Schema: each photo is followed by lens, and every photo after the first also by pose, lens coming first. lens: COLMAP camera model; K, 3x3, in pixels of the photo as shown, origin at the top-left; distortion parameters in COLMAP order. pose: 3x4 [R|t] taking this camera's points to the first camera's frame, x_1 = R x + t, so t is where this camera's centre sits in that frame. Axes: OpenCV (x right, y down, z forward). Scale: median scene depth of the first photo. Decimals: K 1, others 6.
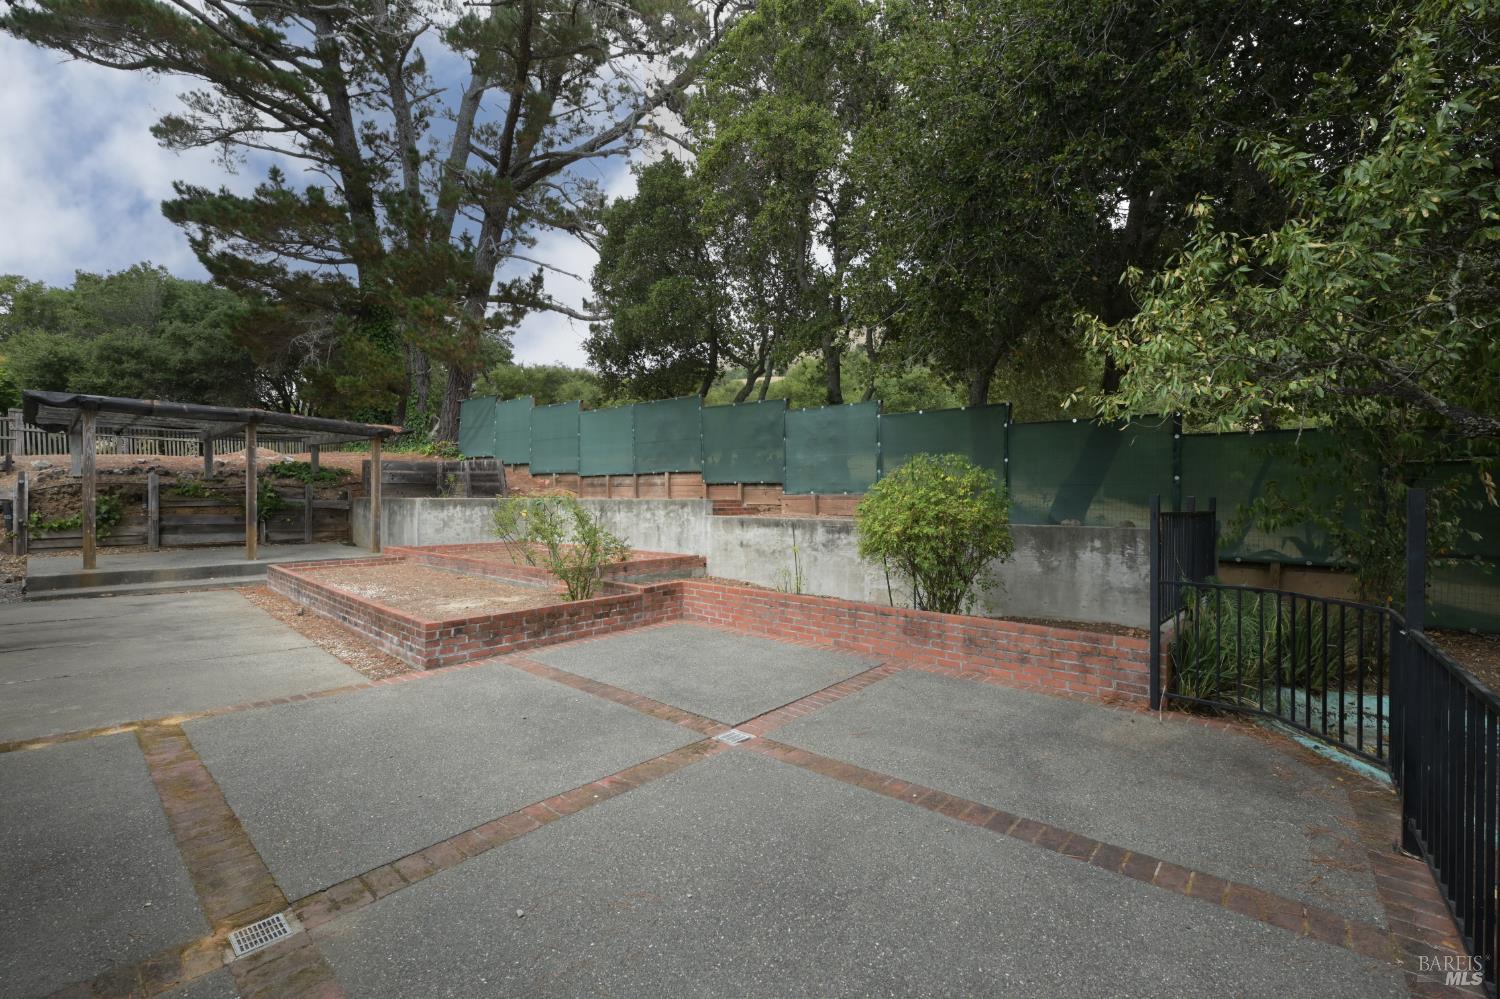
lens RADIAL K [[626.5, 0, 752.3], [0, 626.5, 502.3], [0, 0, 1]] dist [-0.011182, -0.000059]
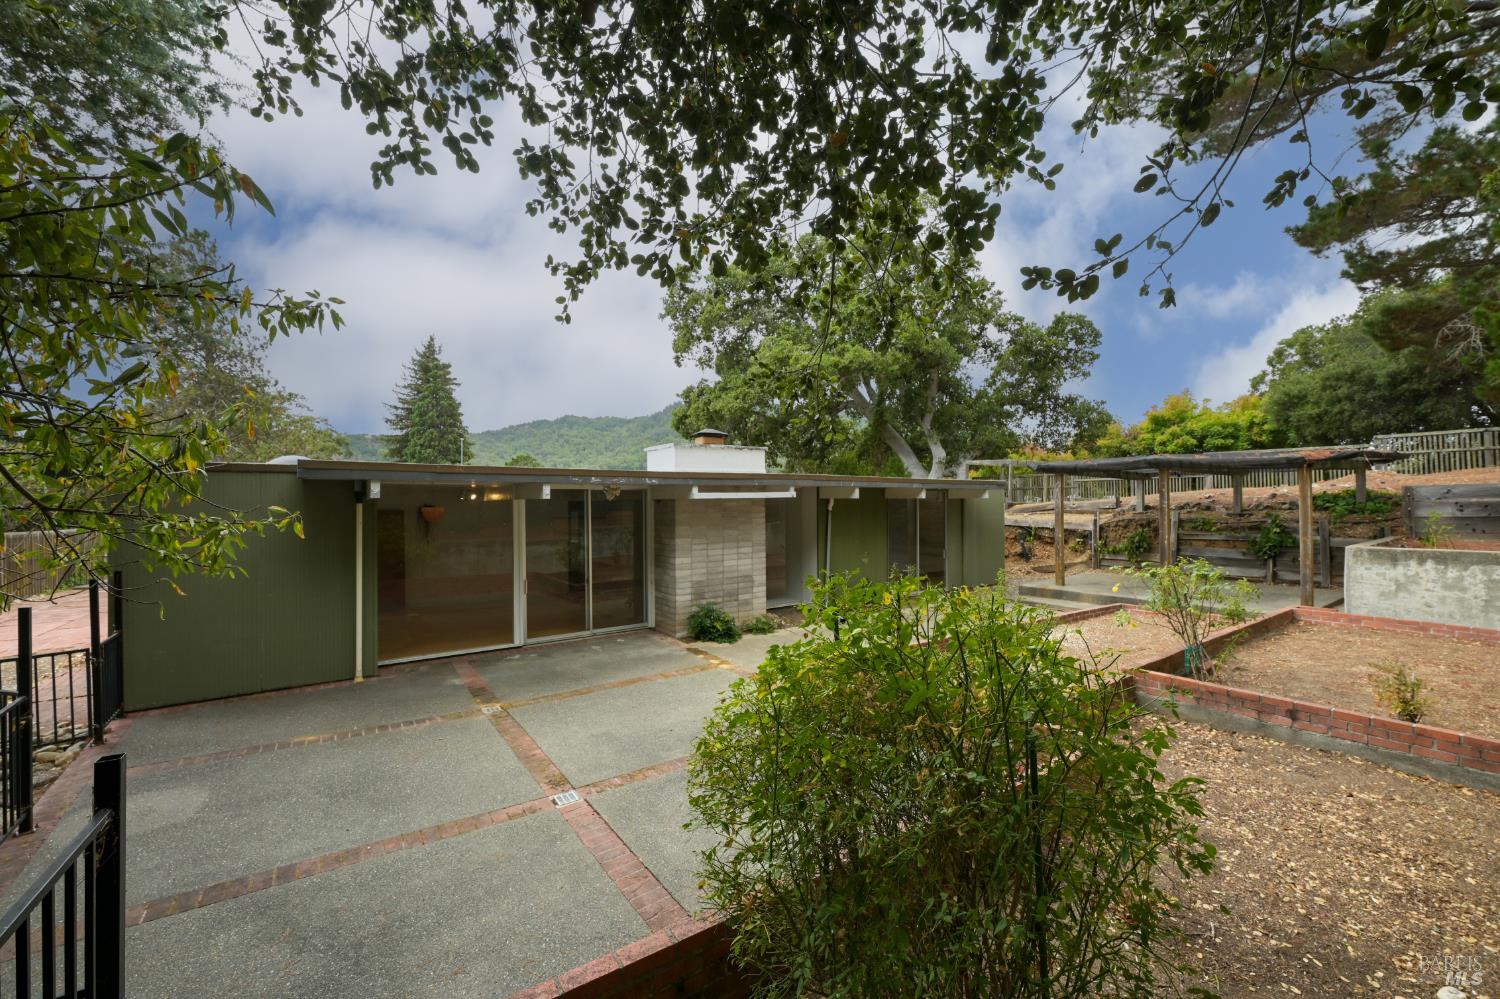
lens RADIAL K [[599.4, 0, 754.4], [0, 599.4, 504.3], [0, 0, 1]] dist [-0.004360, 0.000120]
pose [[-0.241227, -0.001407, -0.970468, 0.988228], [0.002788, 0.999994, -0.002143, -0.181211], [0.970465, -0.003223, -0.241221, 1.619440]]
